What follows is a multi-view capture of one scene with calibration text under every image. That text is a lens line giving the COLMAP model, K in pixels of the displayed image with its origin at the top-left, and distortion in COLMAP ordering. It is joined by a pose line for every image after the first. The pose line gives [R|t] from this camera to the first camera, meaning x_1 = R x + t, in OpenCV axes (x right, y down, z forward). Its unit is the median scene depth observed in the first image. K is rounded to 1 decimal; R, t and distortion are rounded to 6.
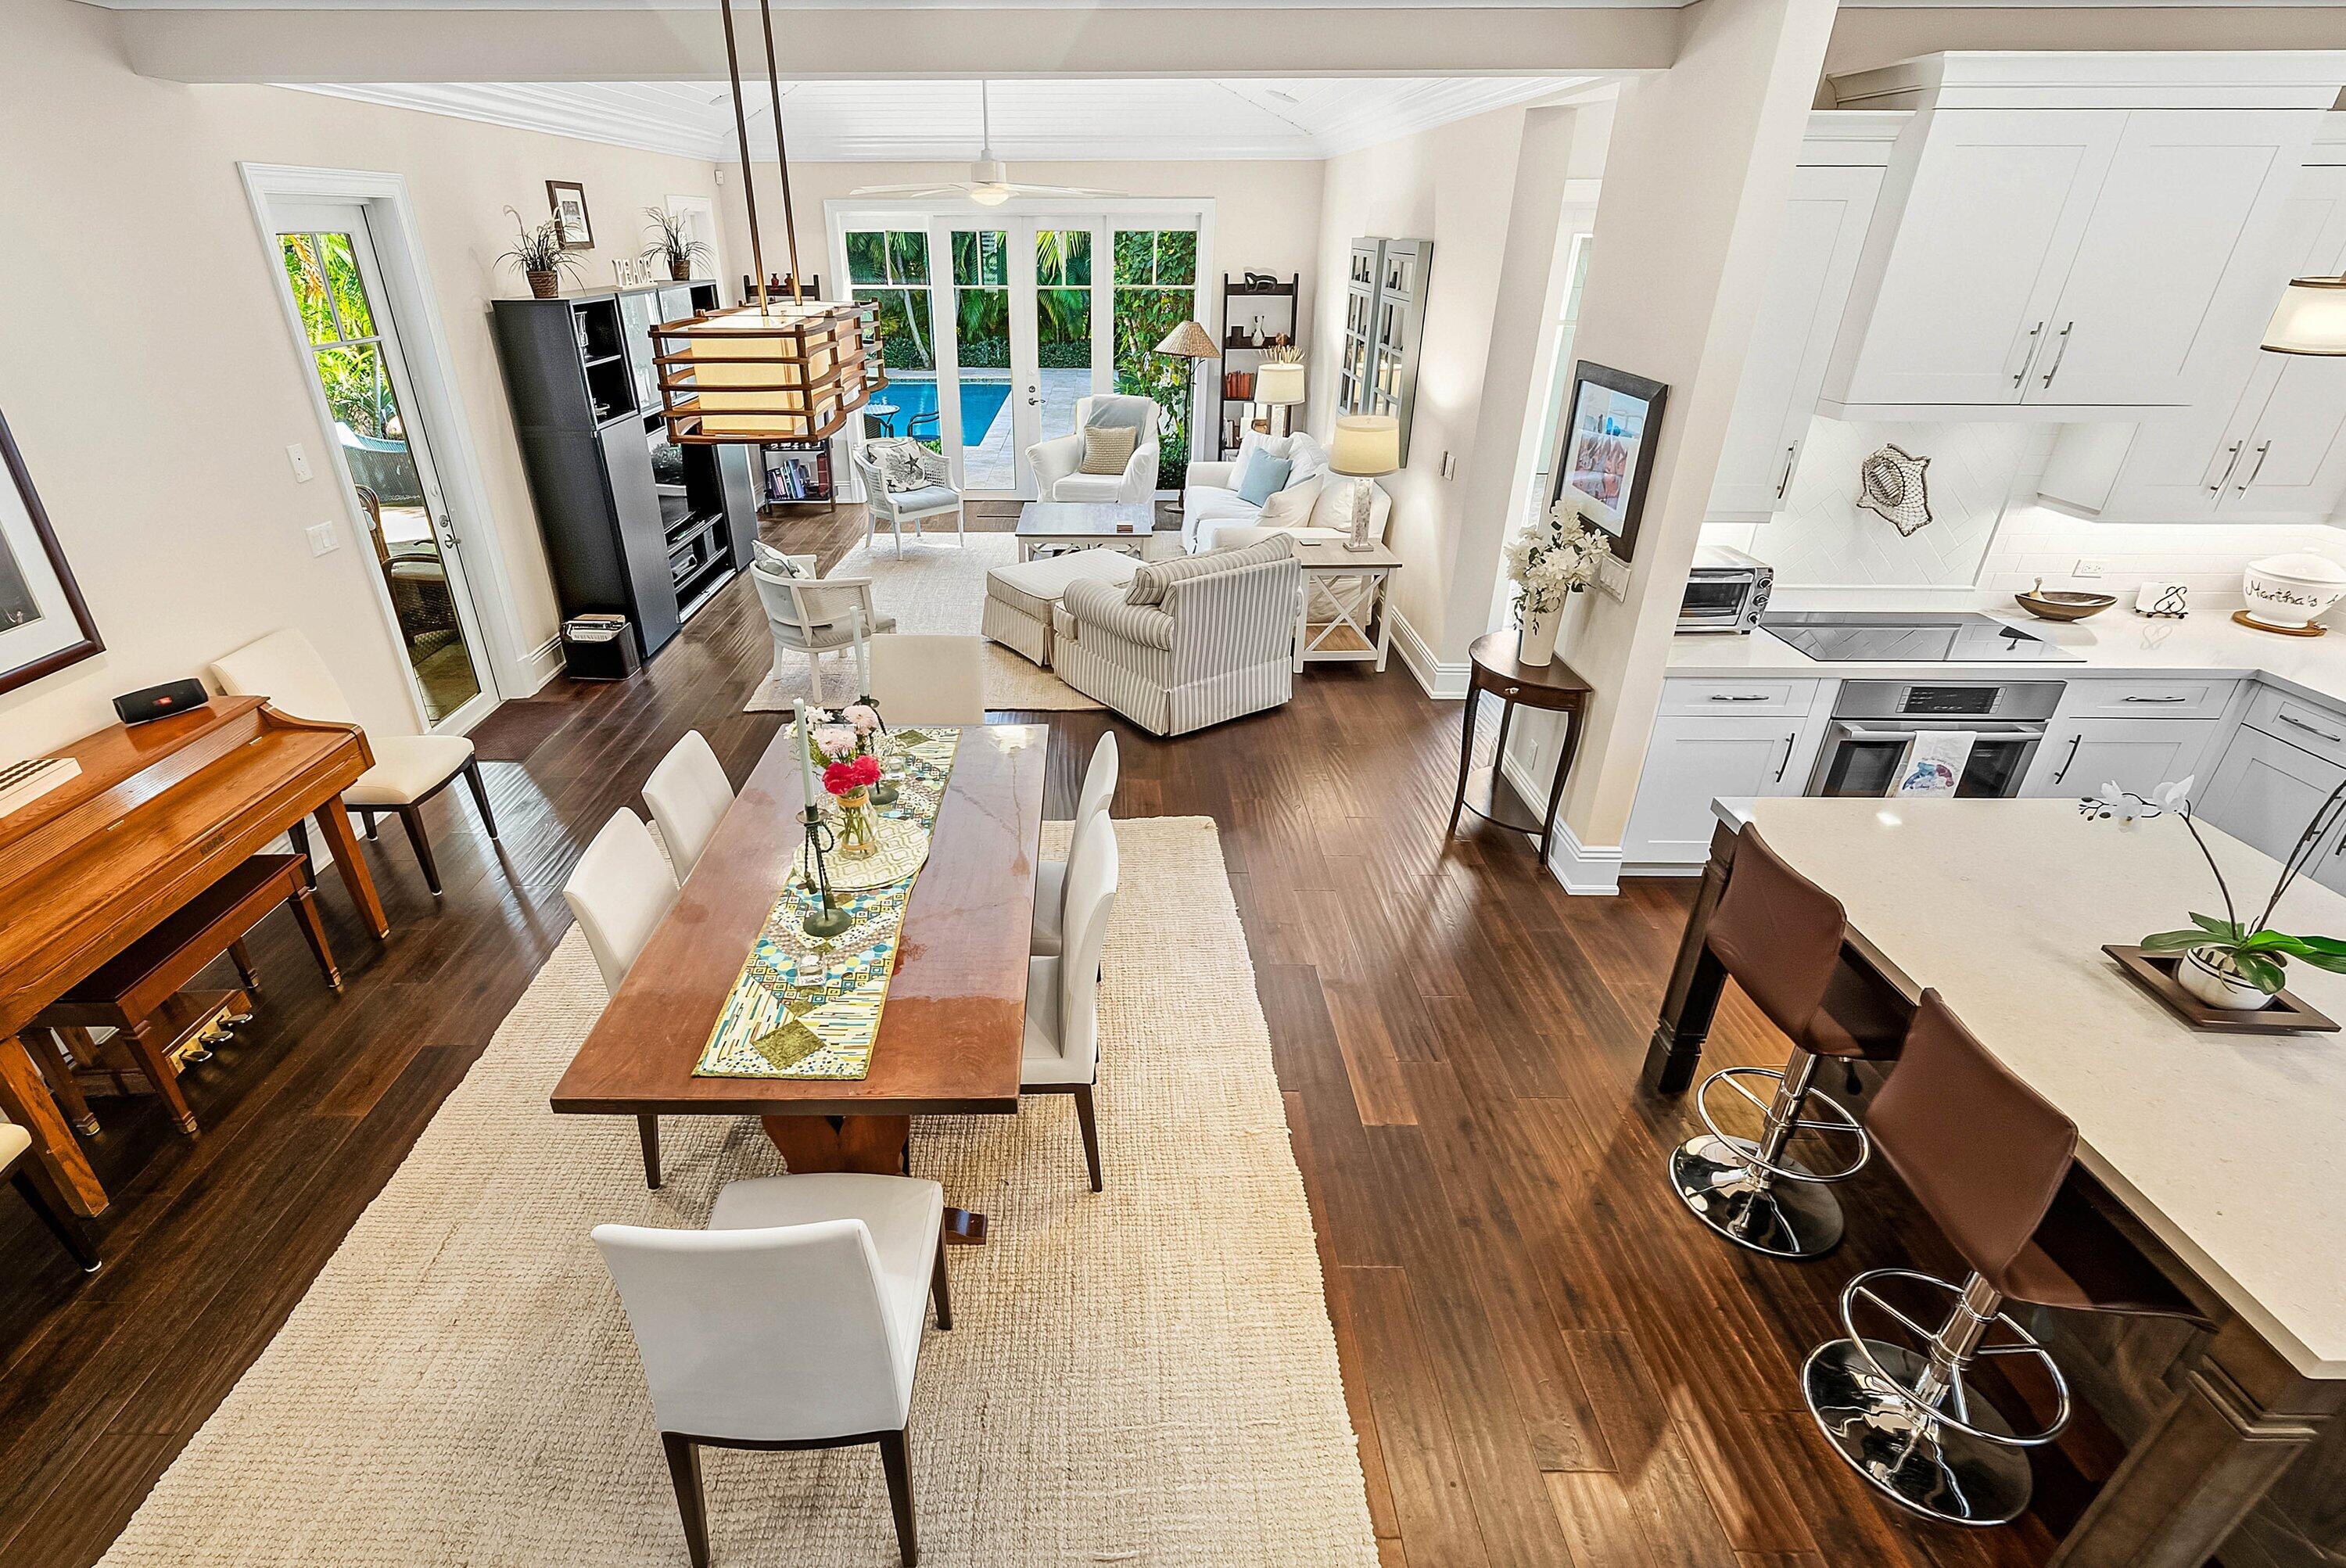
lens RADIAL K [[1075.0, 0, 1096.2], [0, 1075.0, 778.2], [0, 0, 1]] dist [-0.000059, 0.000775]
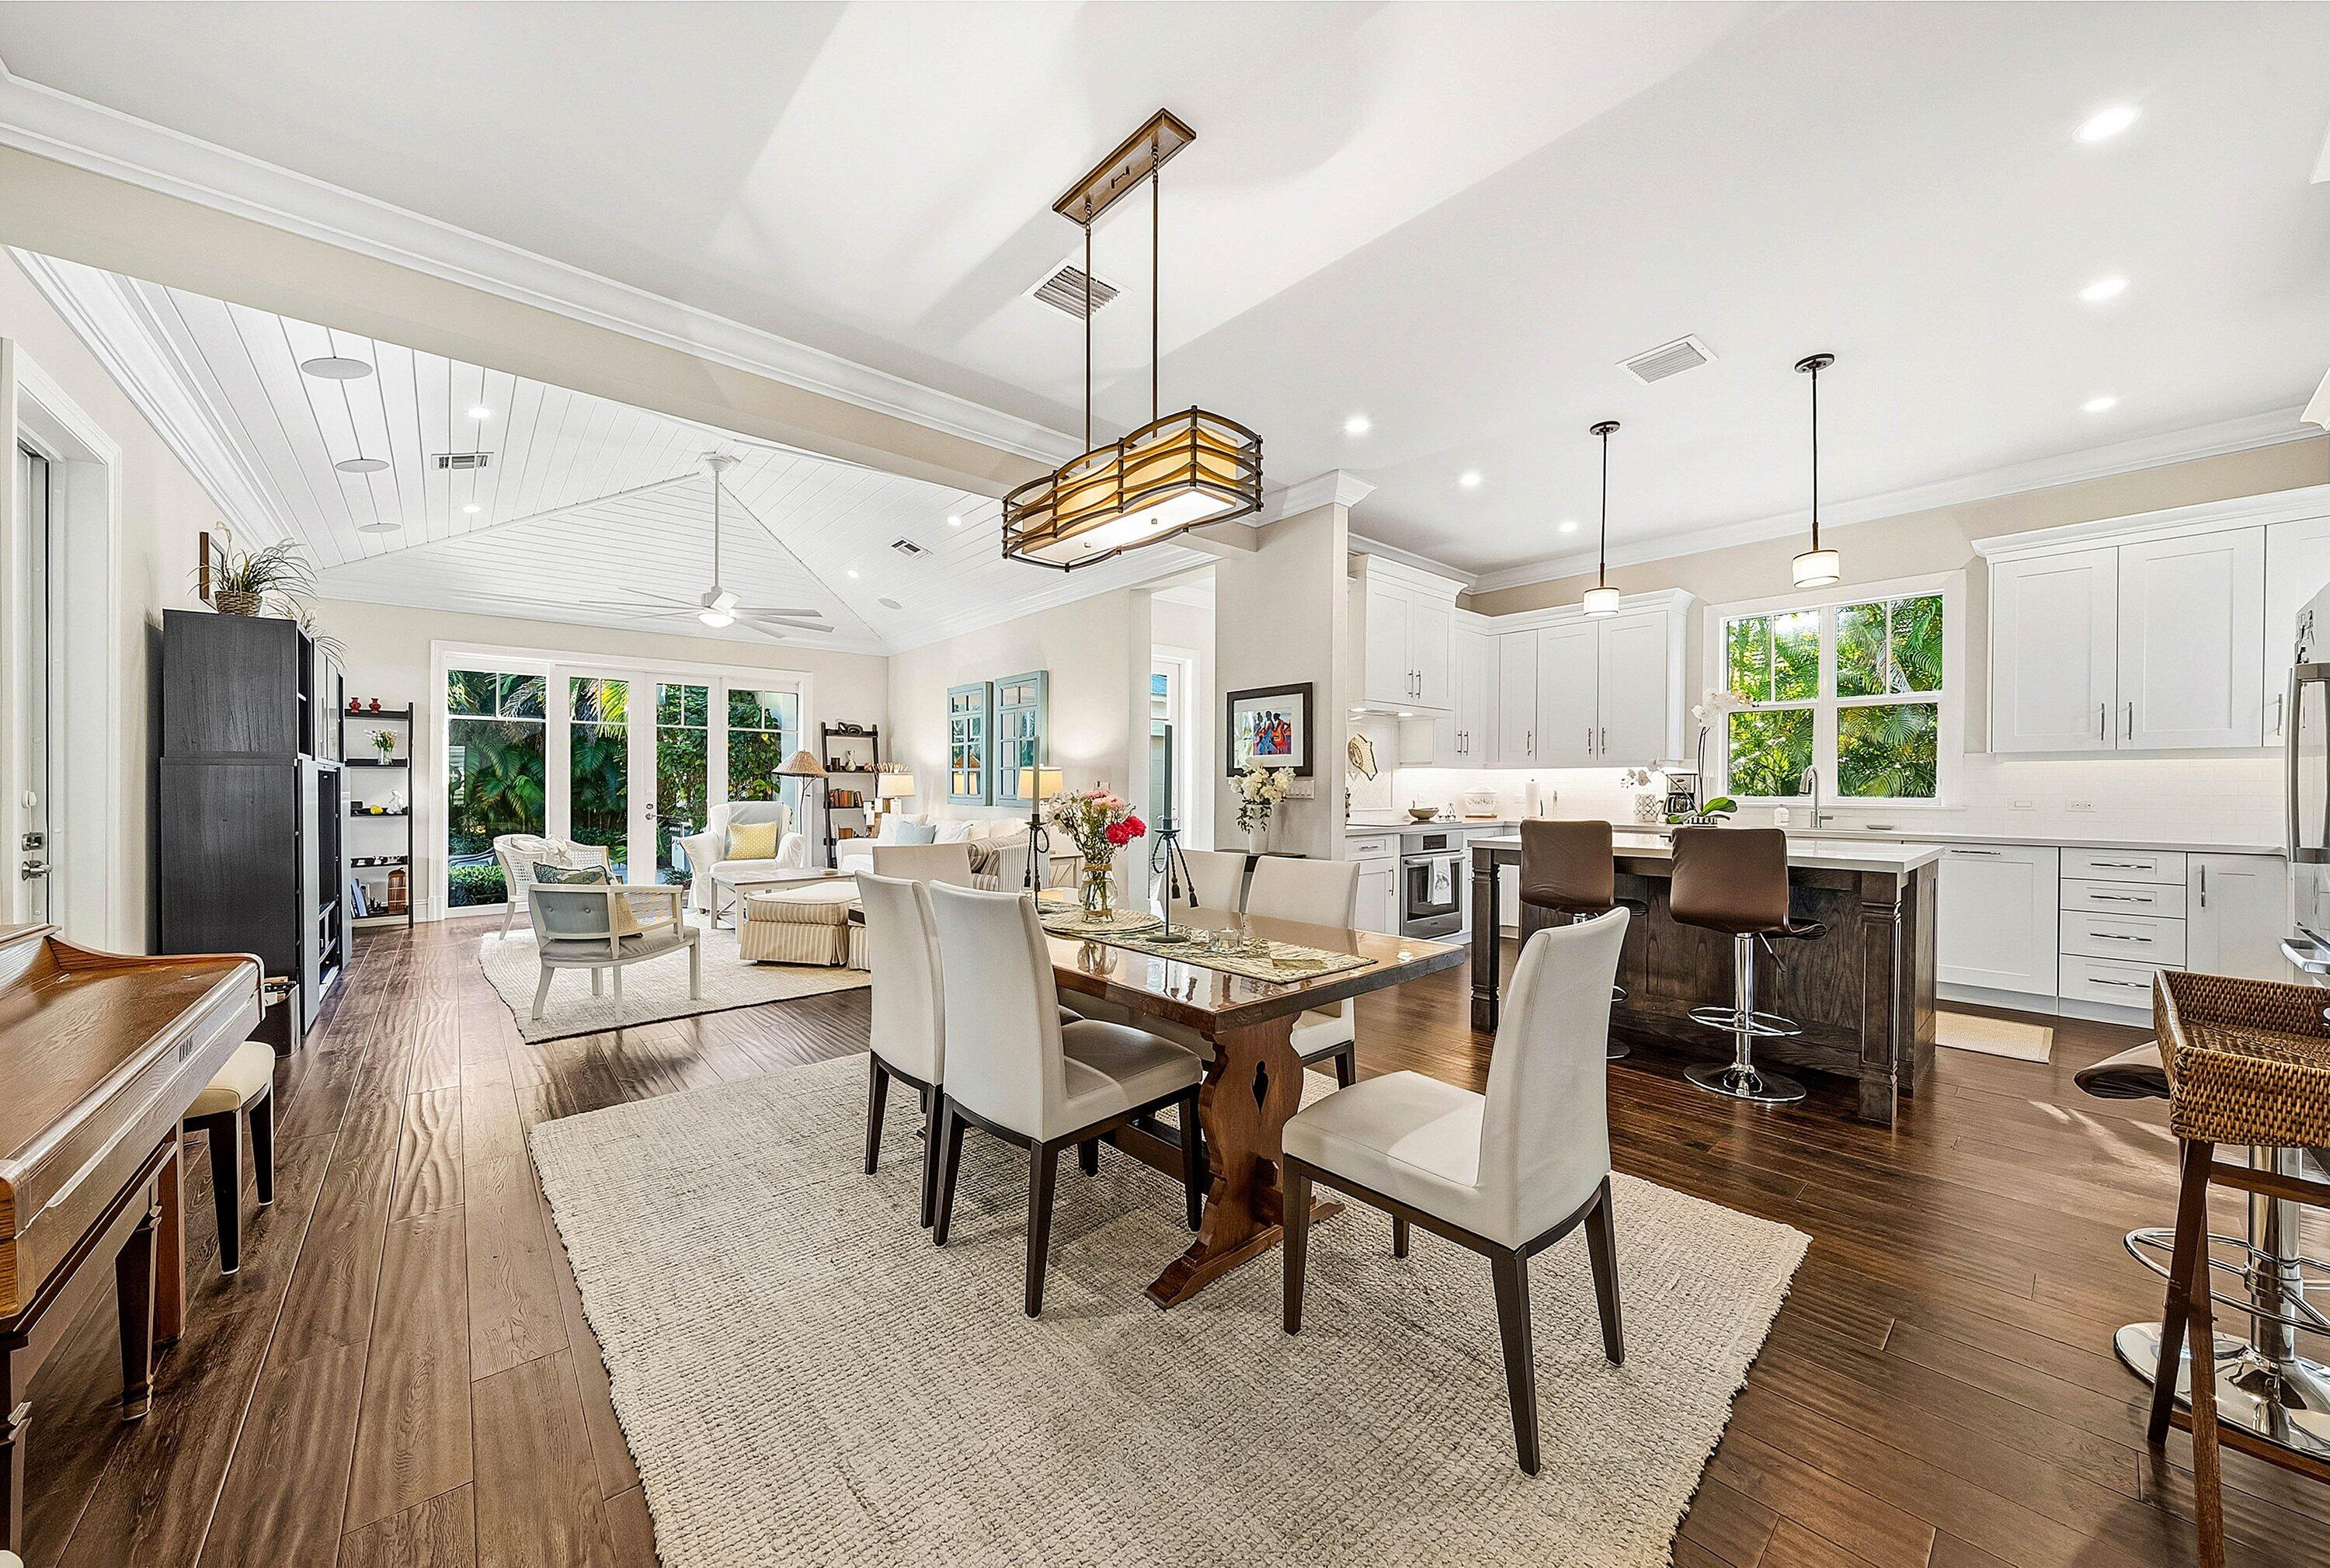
lens RADIAL K [[803.2, 0, 1172.4], [0, 803.2, 789.5], [0, 0, 1]] dist [-0.001012, -0.000069]
pose [[0.746208, -0.002607, 0.665708, -0.246770], [0.300763, 0.893437, -0.333633, 0.083970], [-0.593899, 0.449180, 0.667474, 0.113447]]
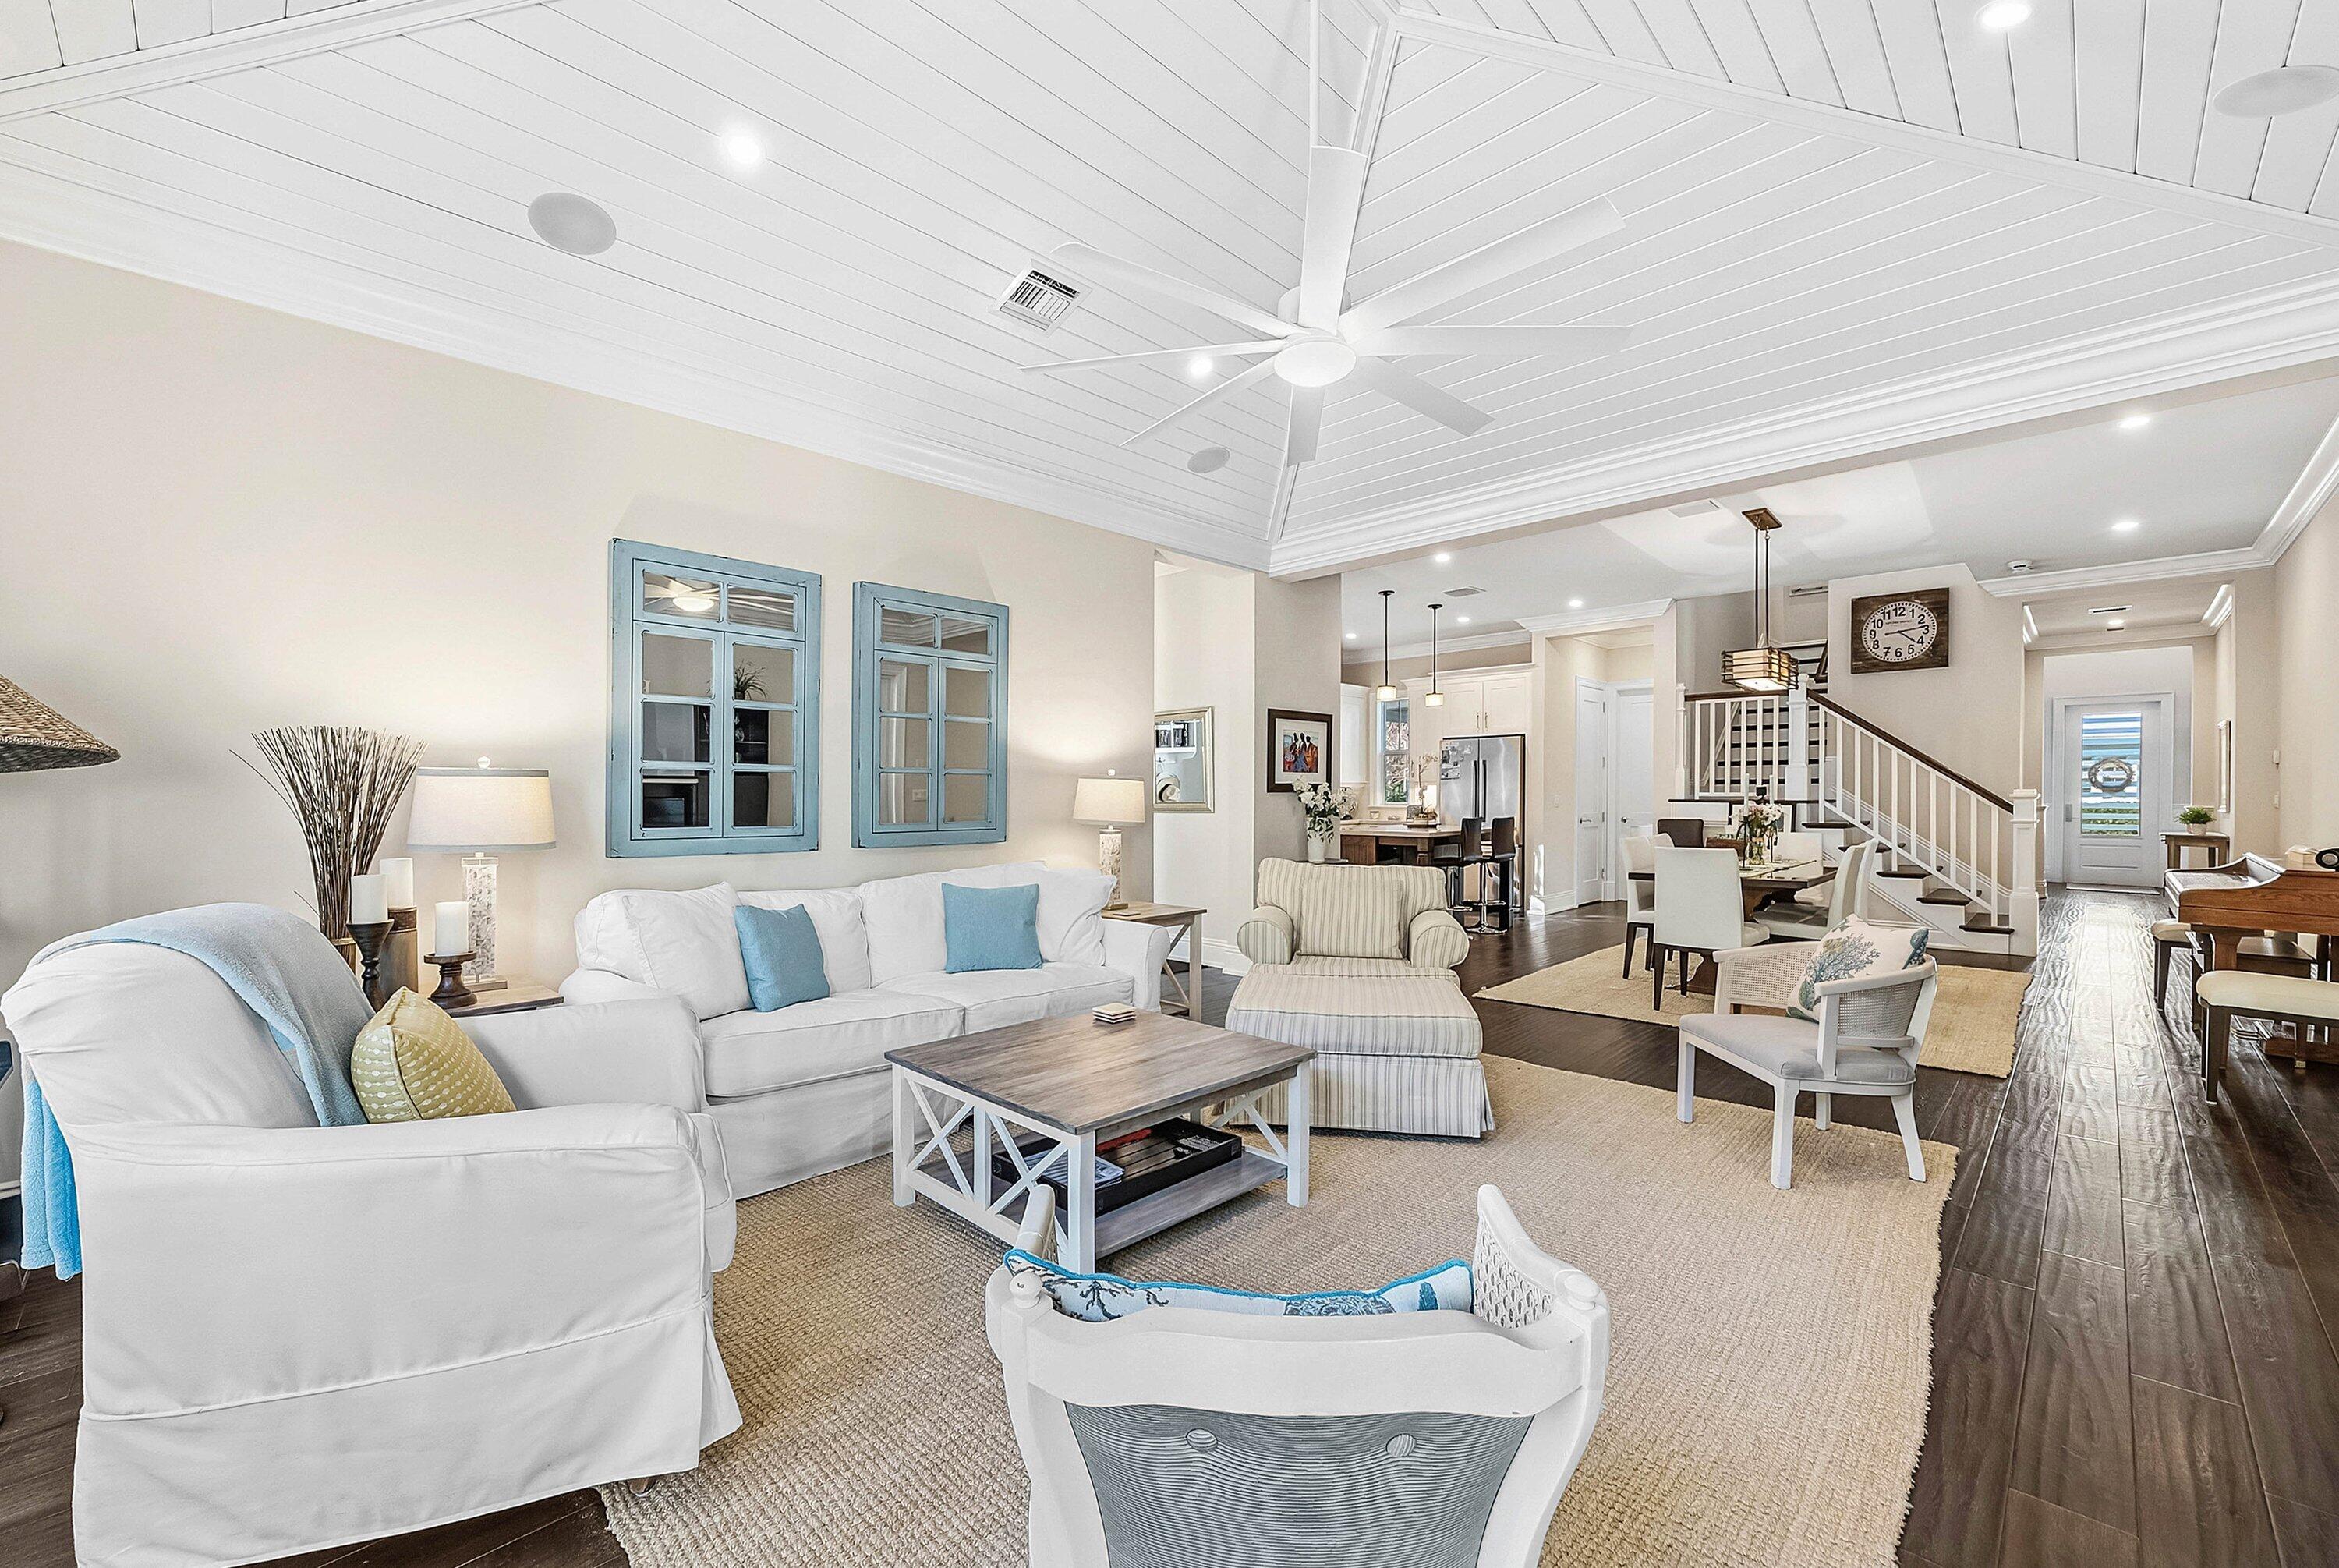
lens RADIAL K [[946.6, 0, 1127.0], [0, 946.6, 803.9], [0, 0, 1]] dist [0.000411, 0.000253]
pose [[-0.698140, -0.006374, 0.715933, -0.252668], [0.326065, 0.887410, 0.325861, -0.398940], [-0.637403, 0.460937, -0.617458, 1.050394]]
